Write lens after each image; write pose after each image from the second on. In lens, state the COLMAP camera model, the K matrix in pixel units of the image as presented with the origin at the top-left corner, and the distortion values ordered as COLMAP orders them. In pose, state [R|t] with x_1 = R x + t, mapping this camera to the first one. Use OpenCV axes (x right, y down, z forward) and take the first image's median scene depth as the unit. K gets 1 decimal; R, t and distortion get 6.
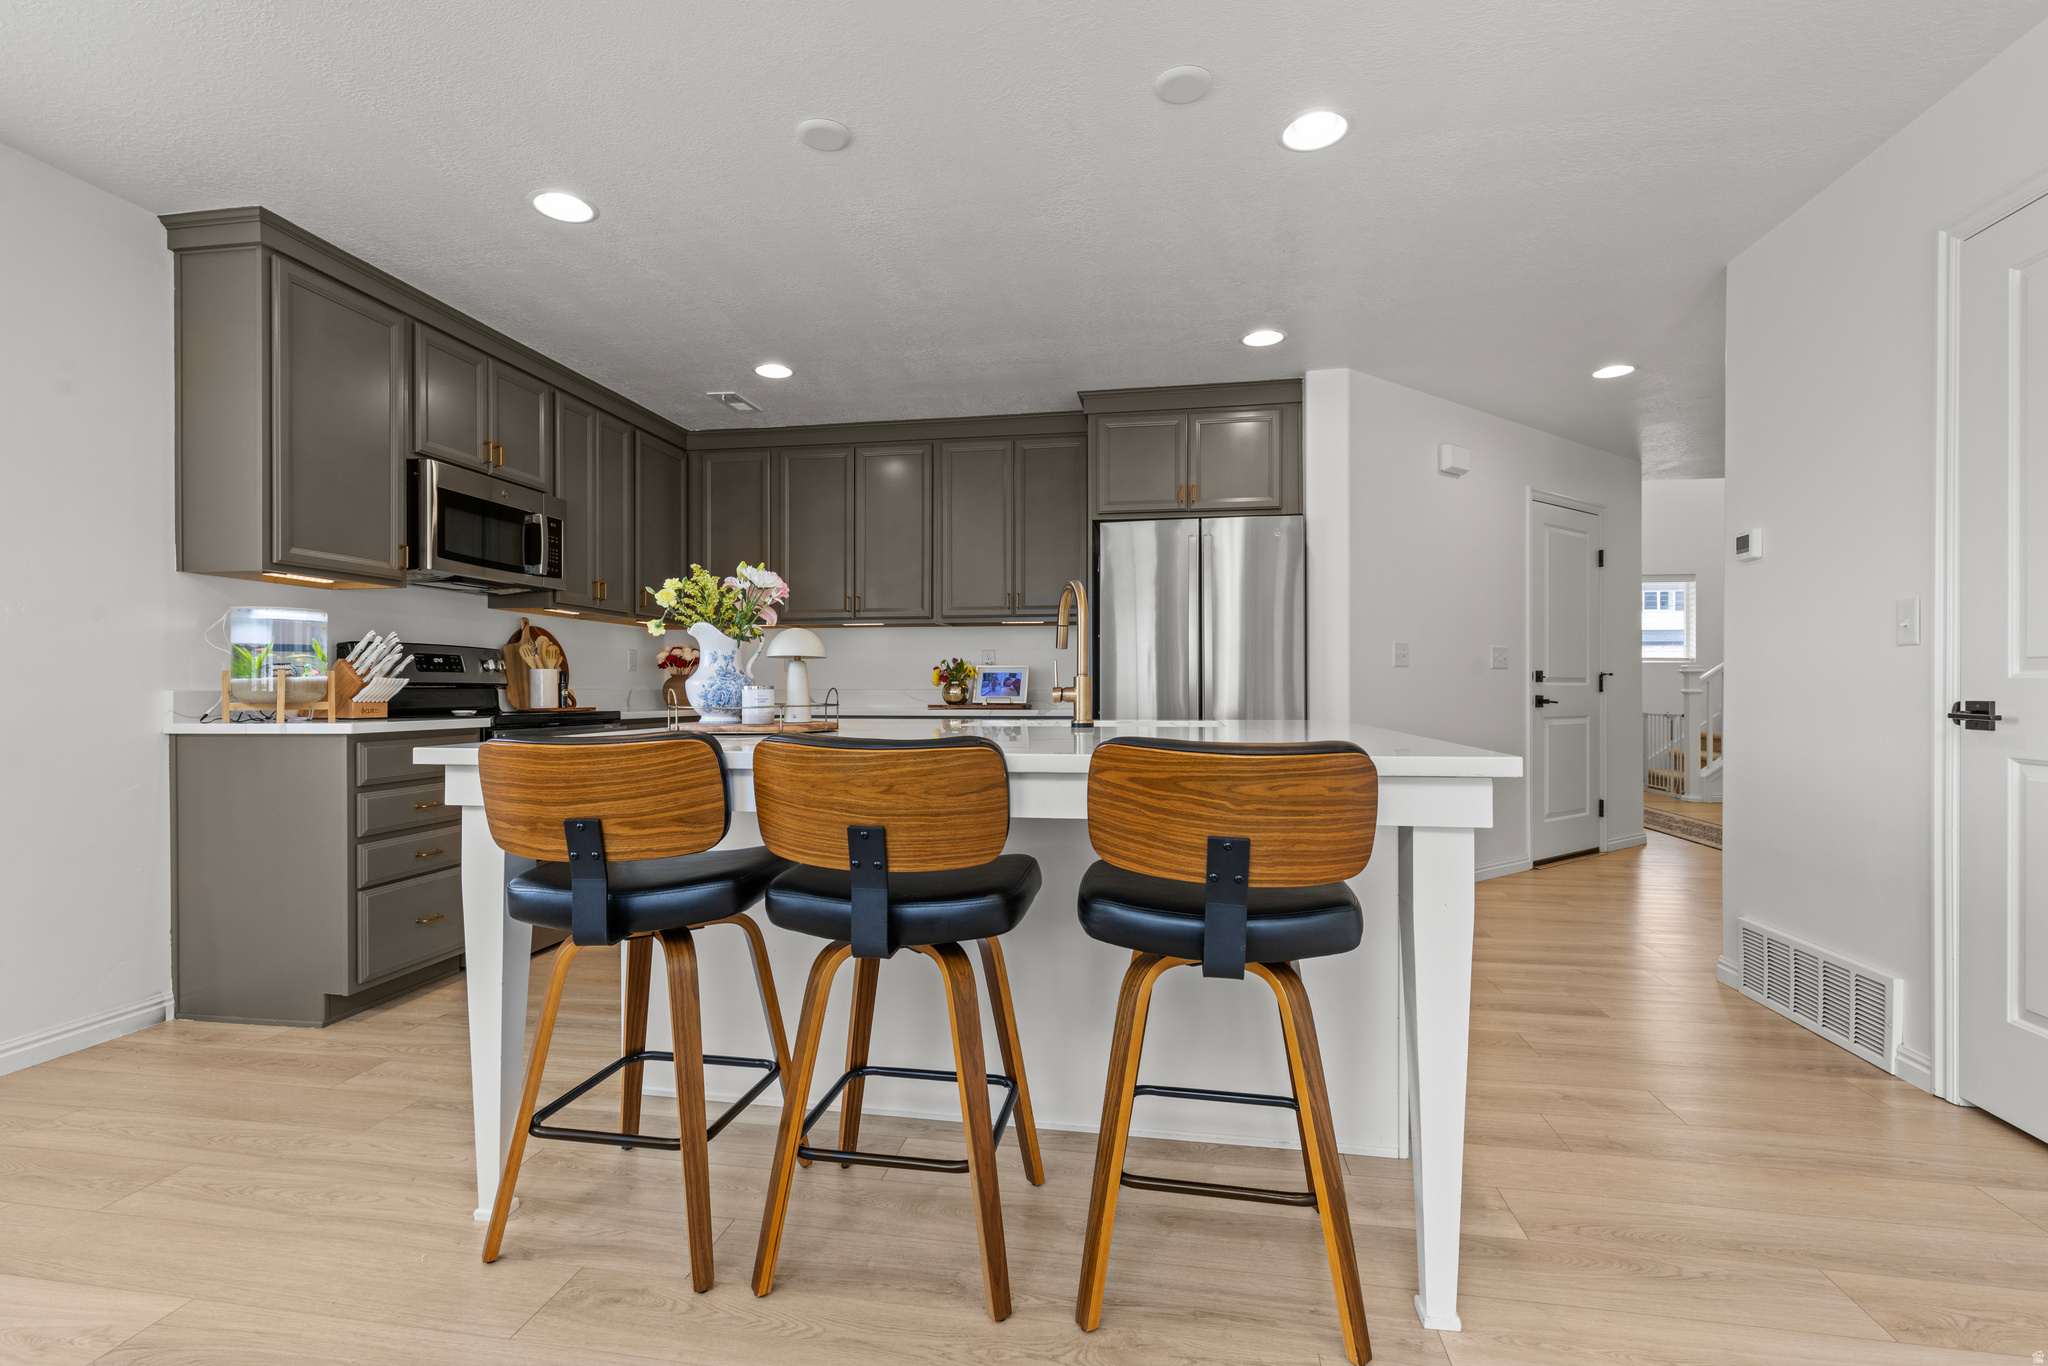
lens RADIAL K [[937.1, 0, 828.3], [0, 937.1, 683.0], [0, 0, 1]] dist [0.002548, 0.000999]
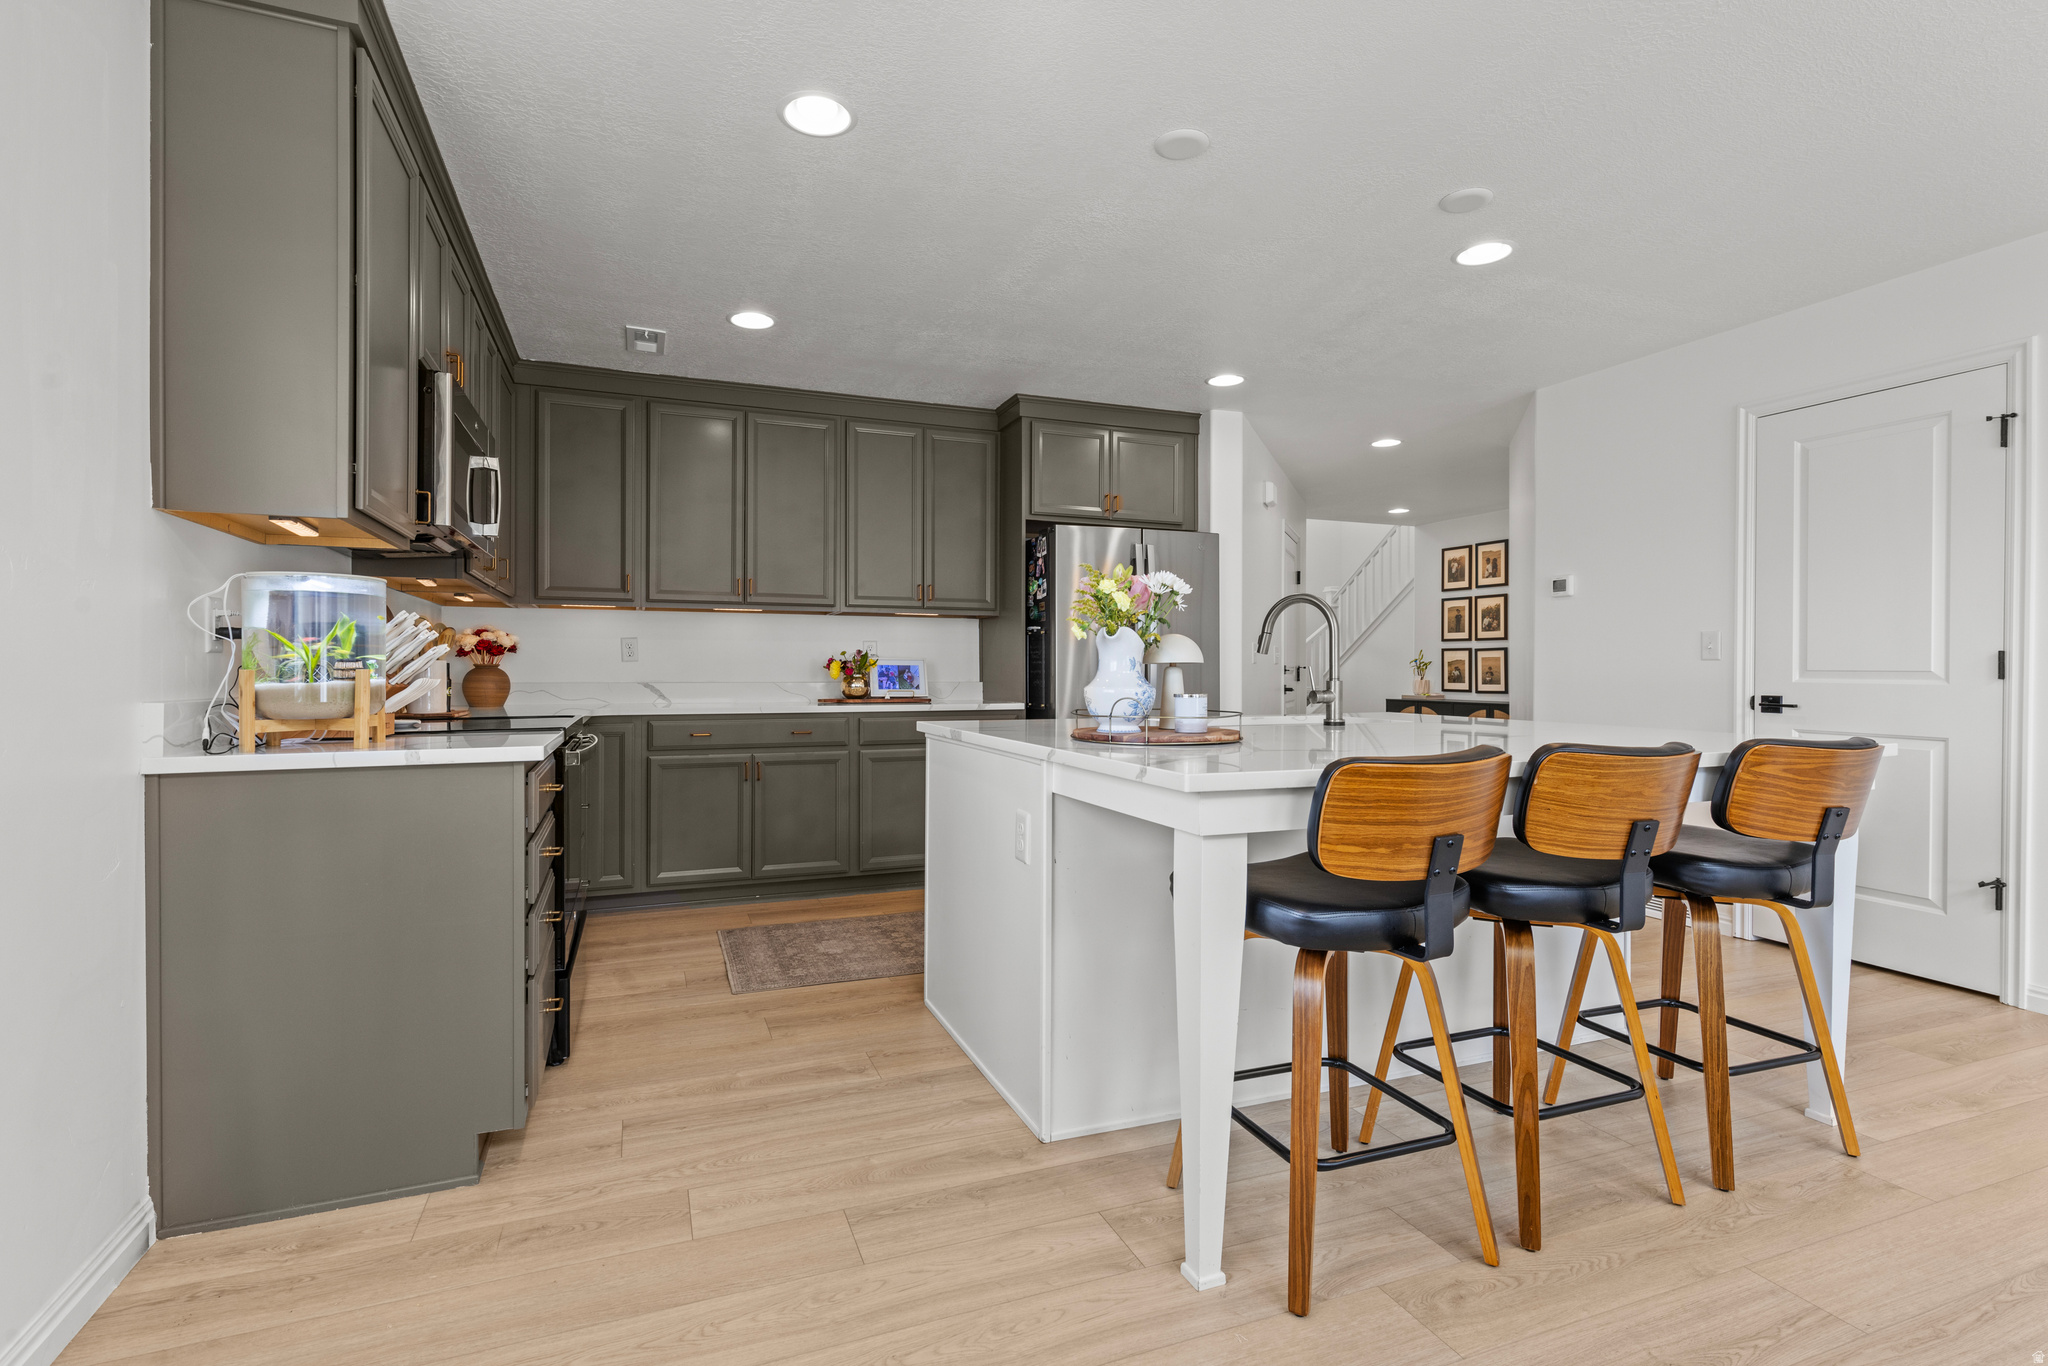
lens RADIAL K [[981.9, 0, 1026.0], [0, 981.9, 670.5], [0, 0, 1]] dist [0.003872, 0.000501]
pose [[0.846433, 0.002016, 0.532491, -0.616990], [-0.003180, 0.999994, 0.001270, -0.017907], [-0.532485, -0.002768, 0.846435, 0.170468]]
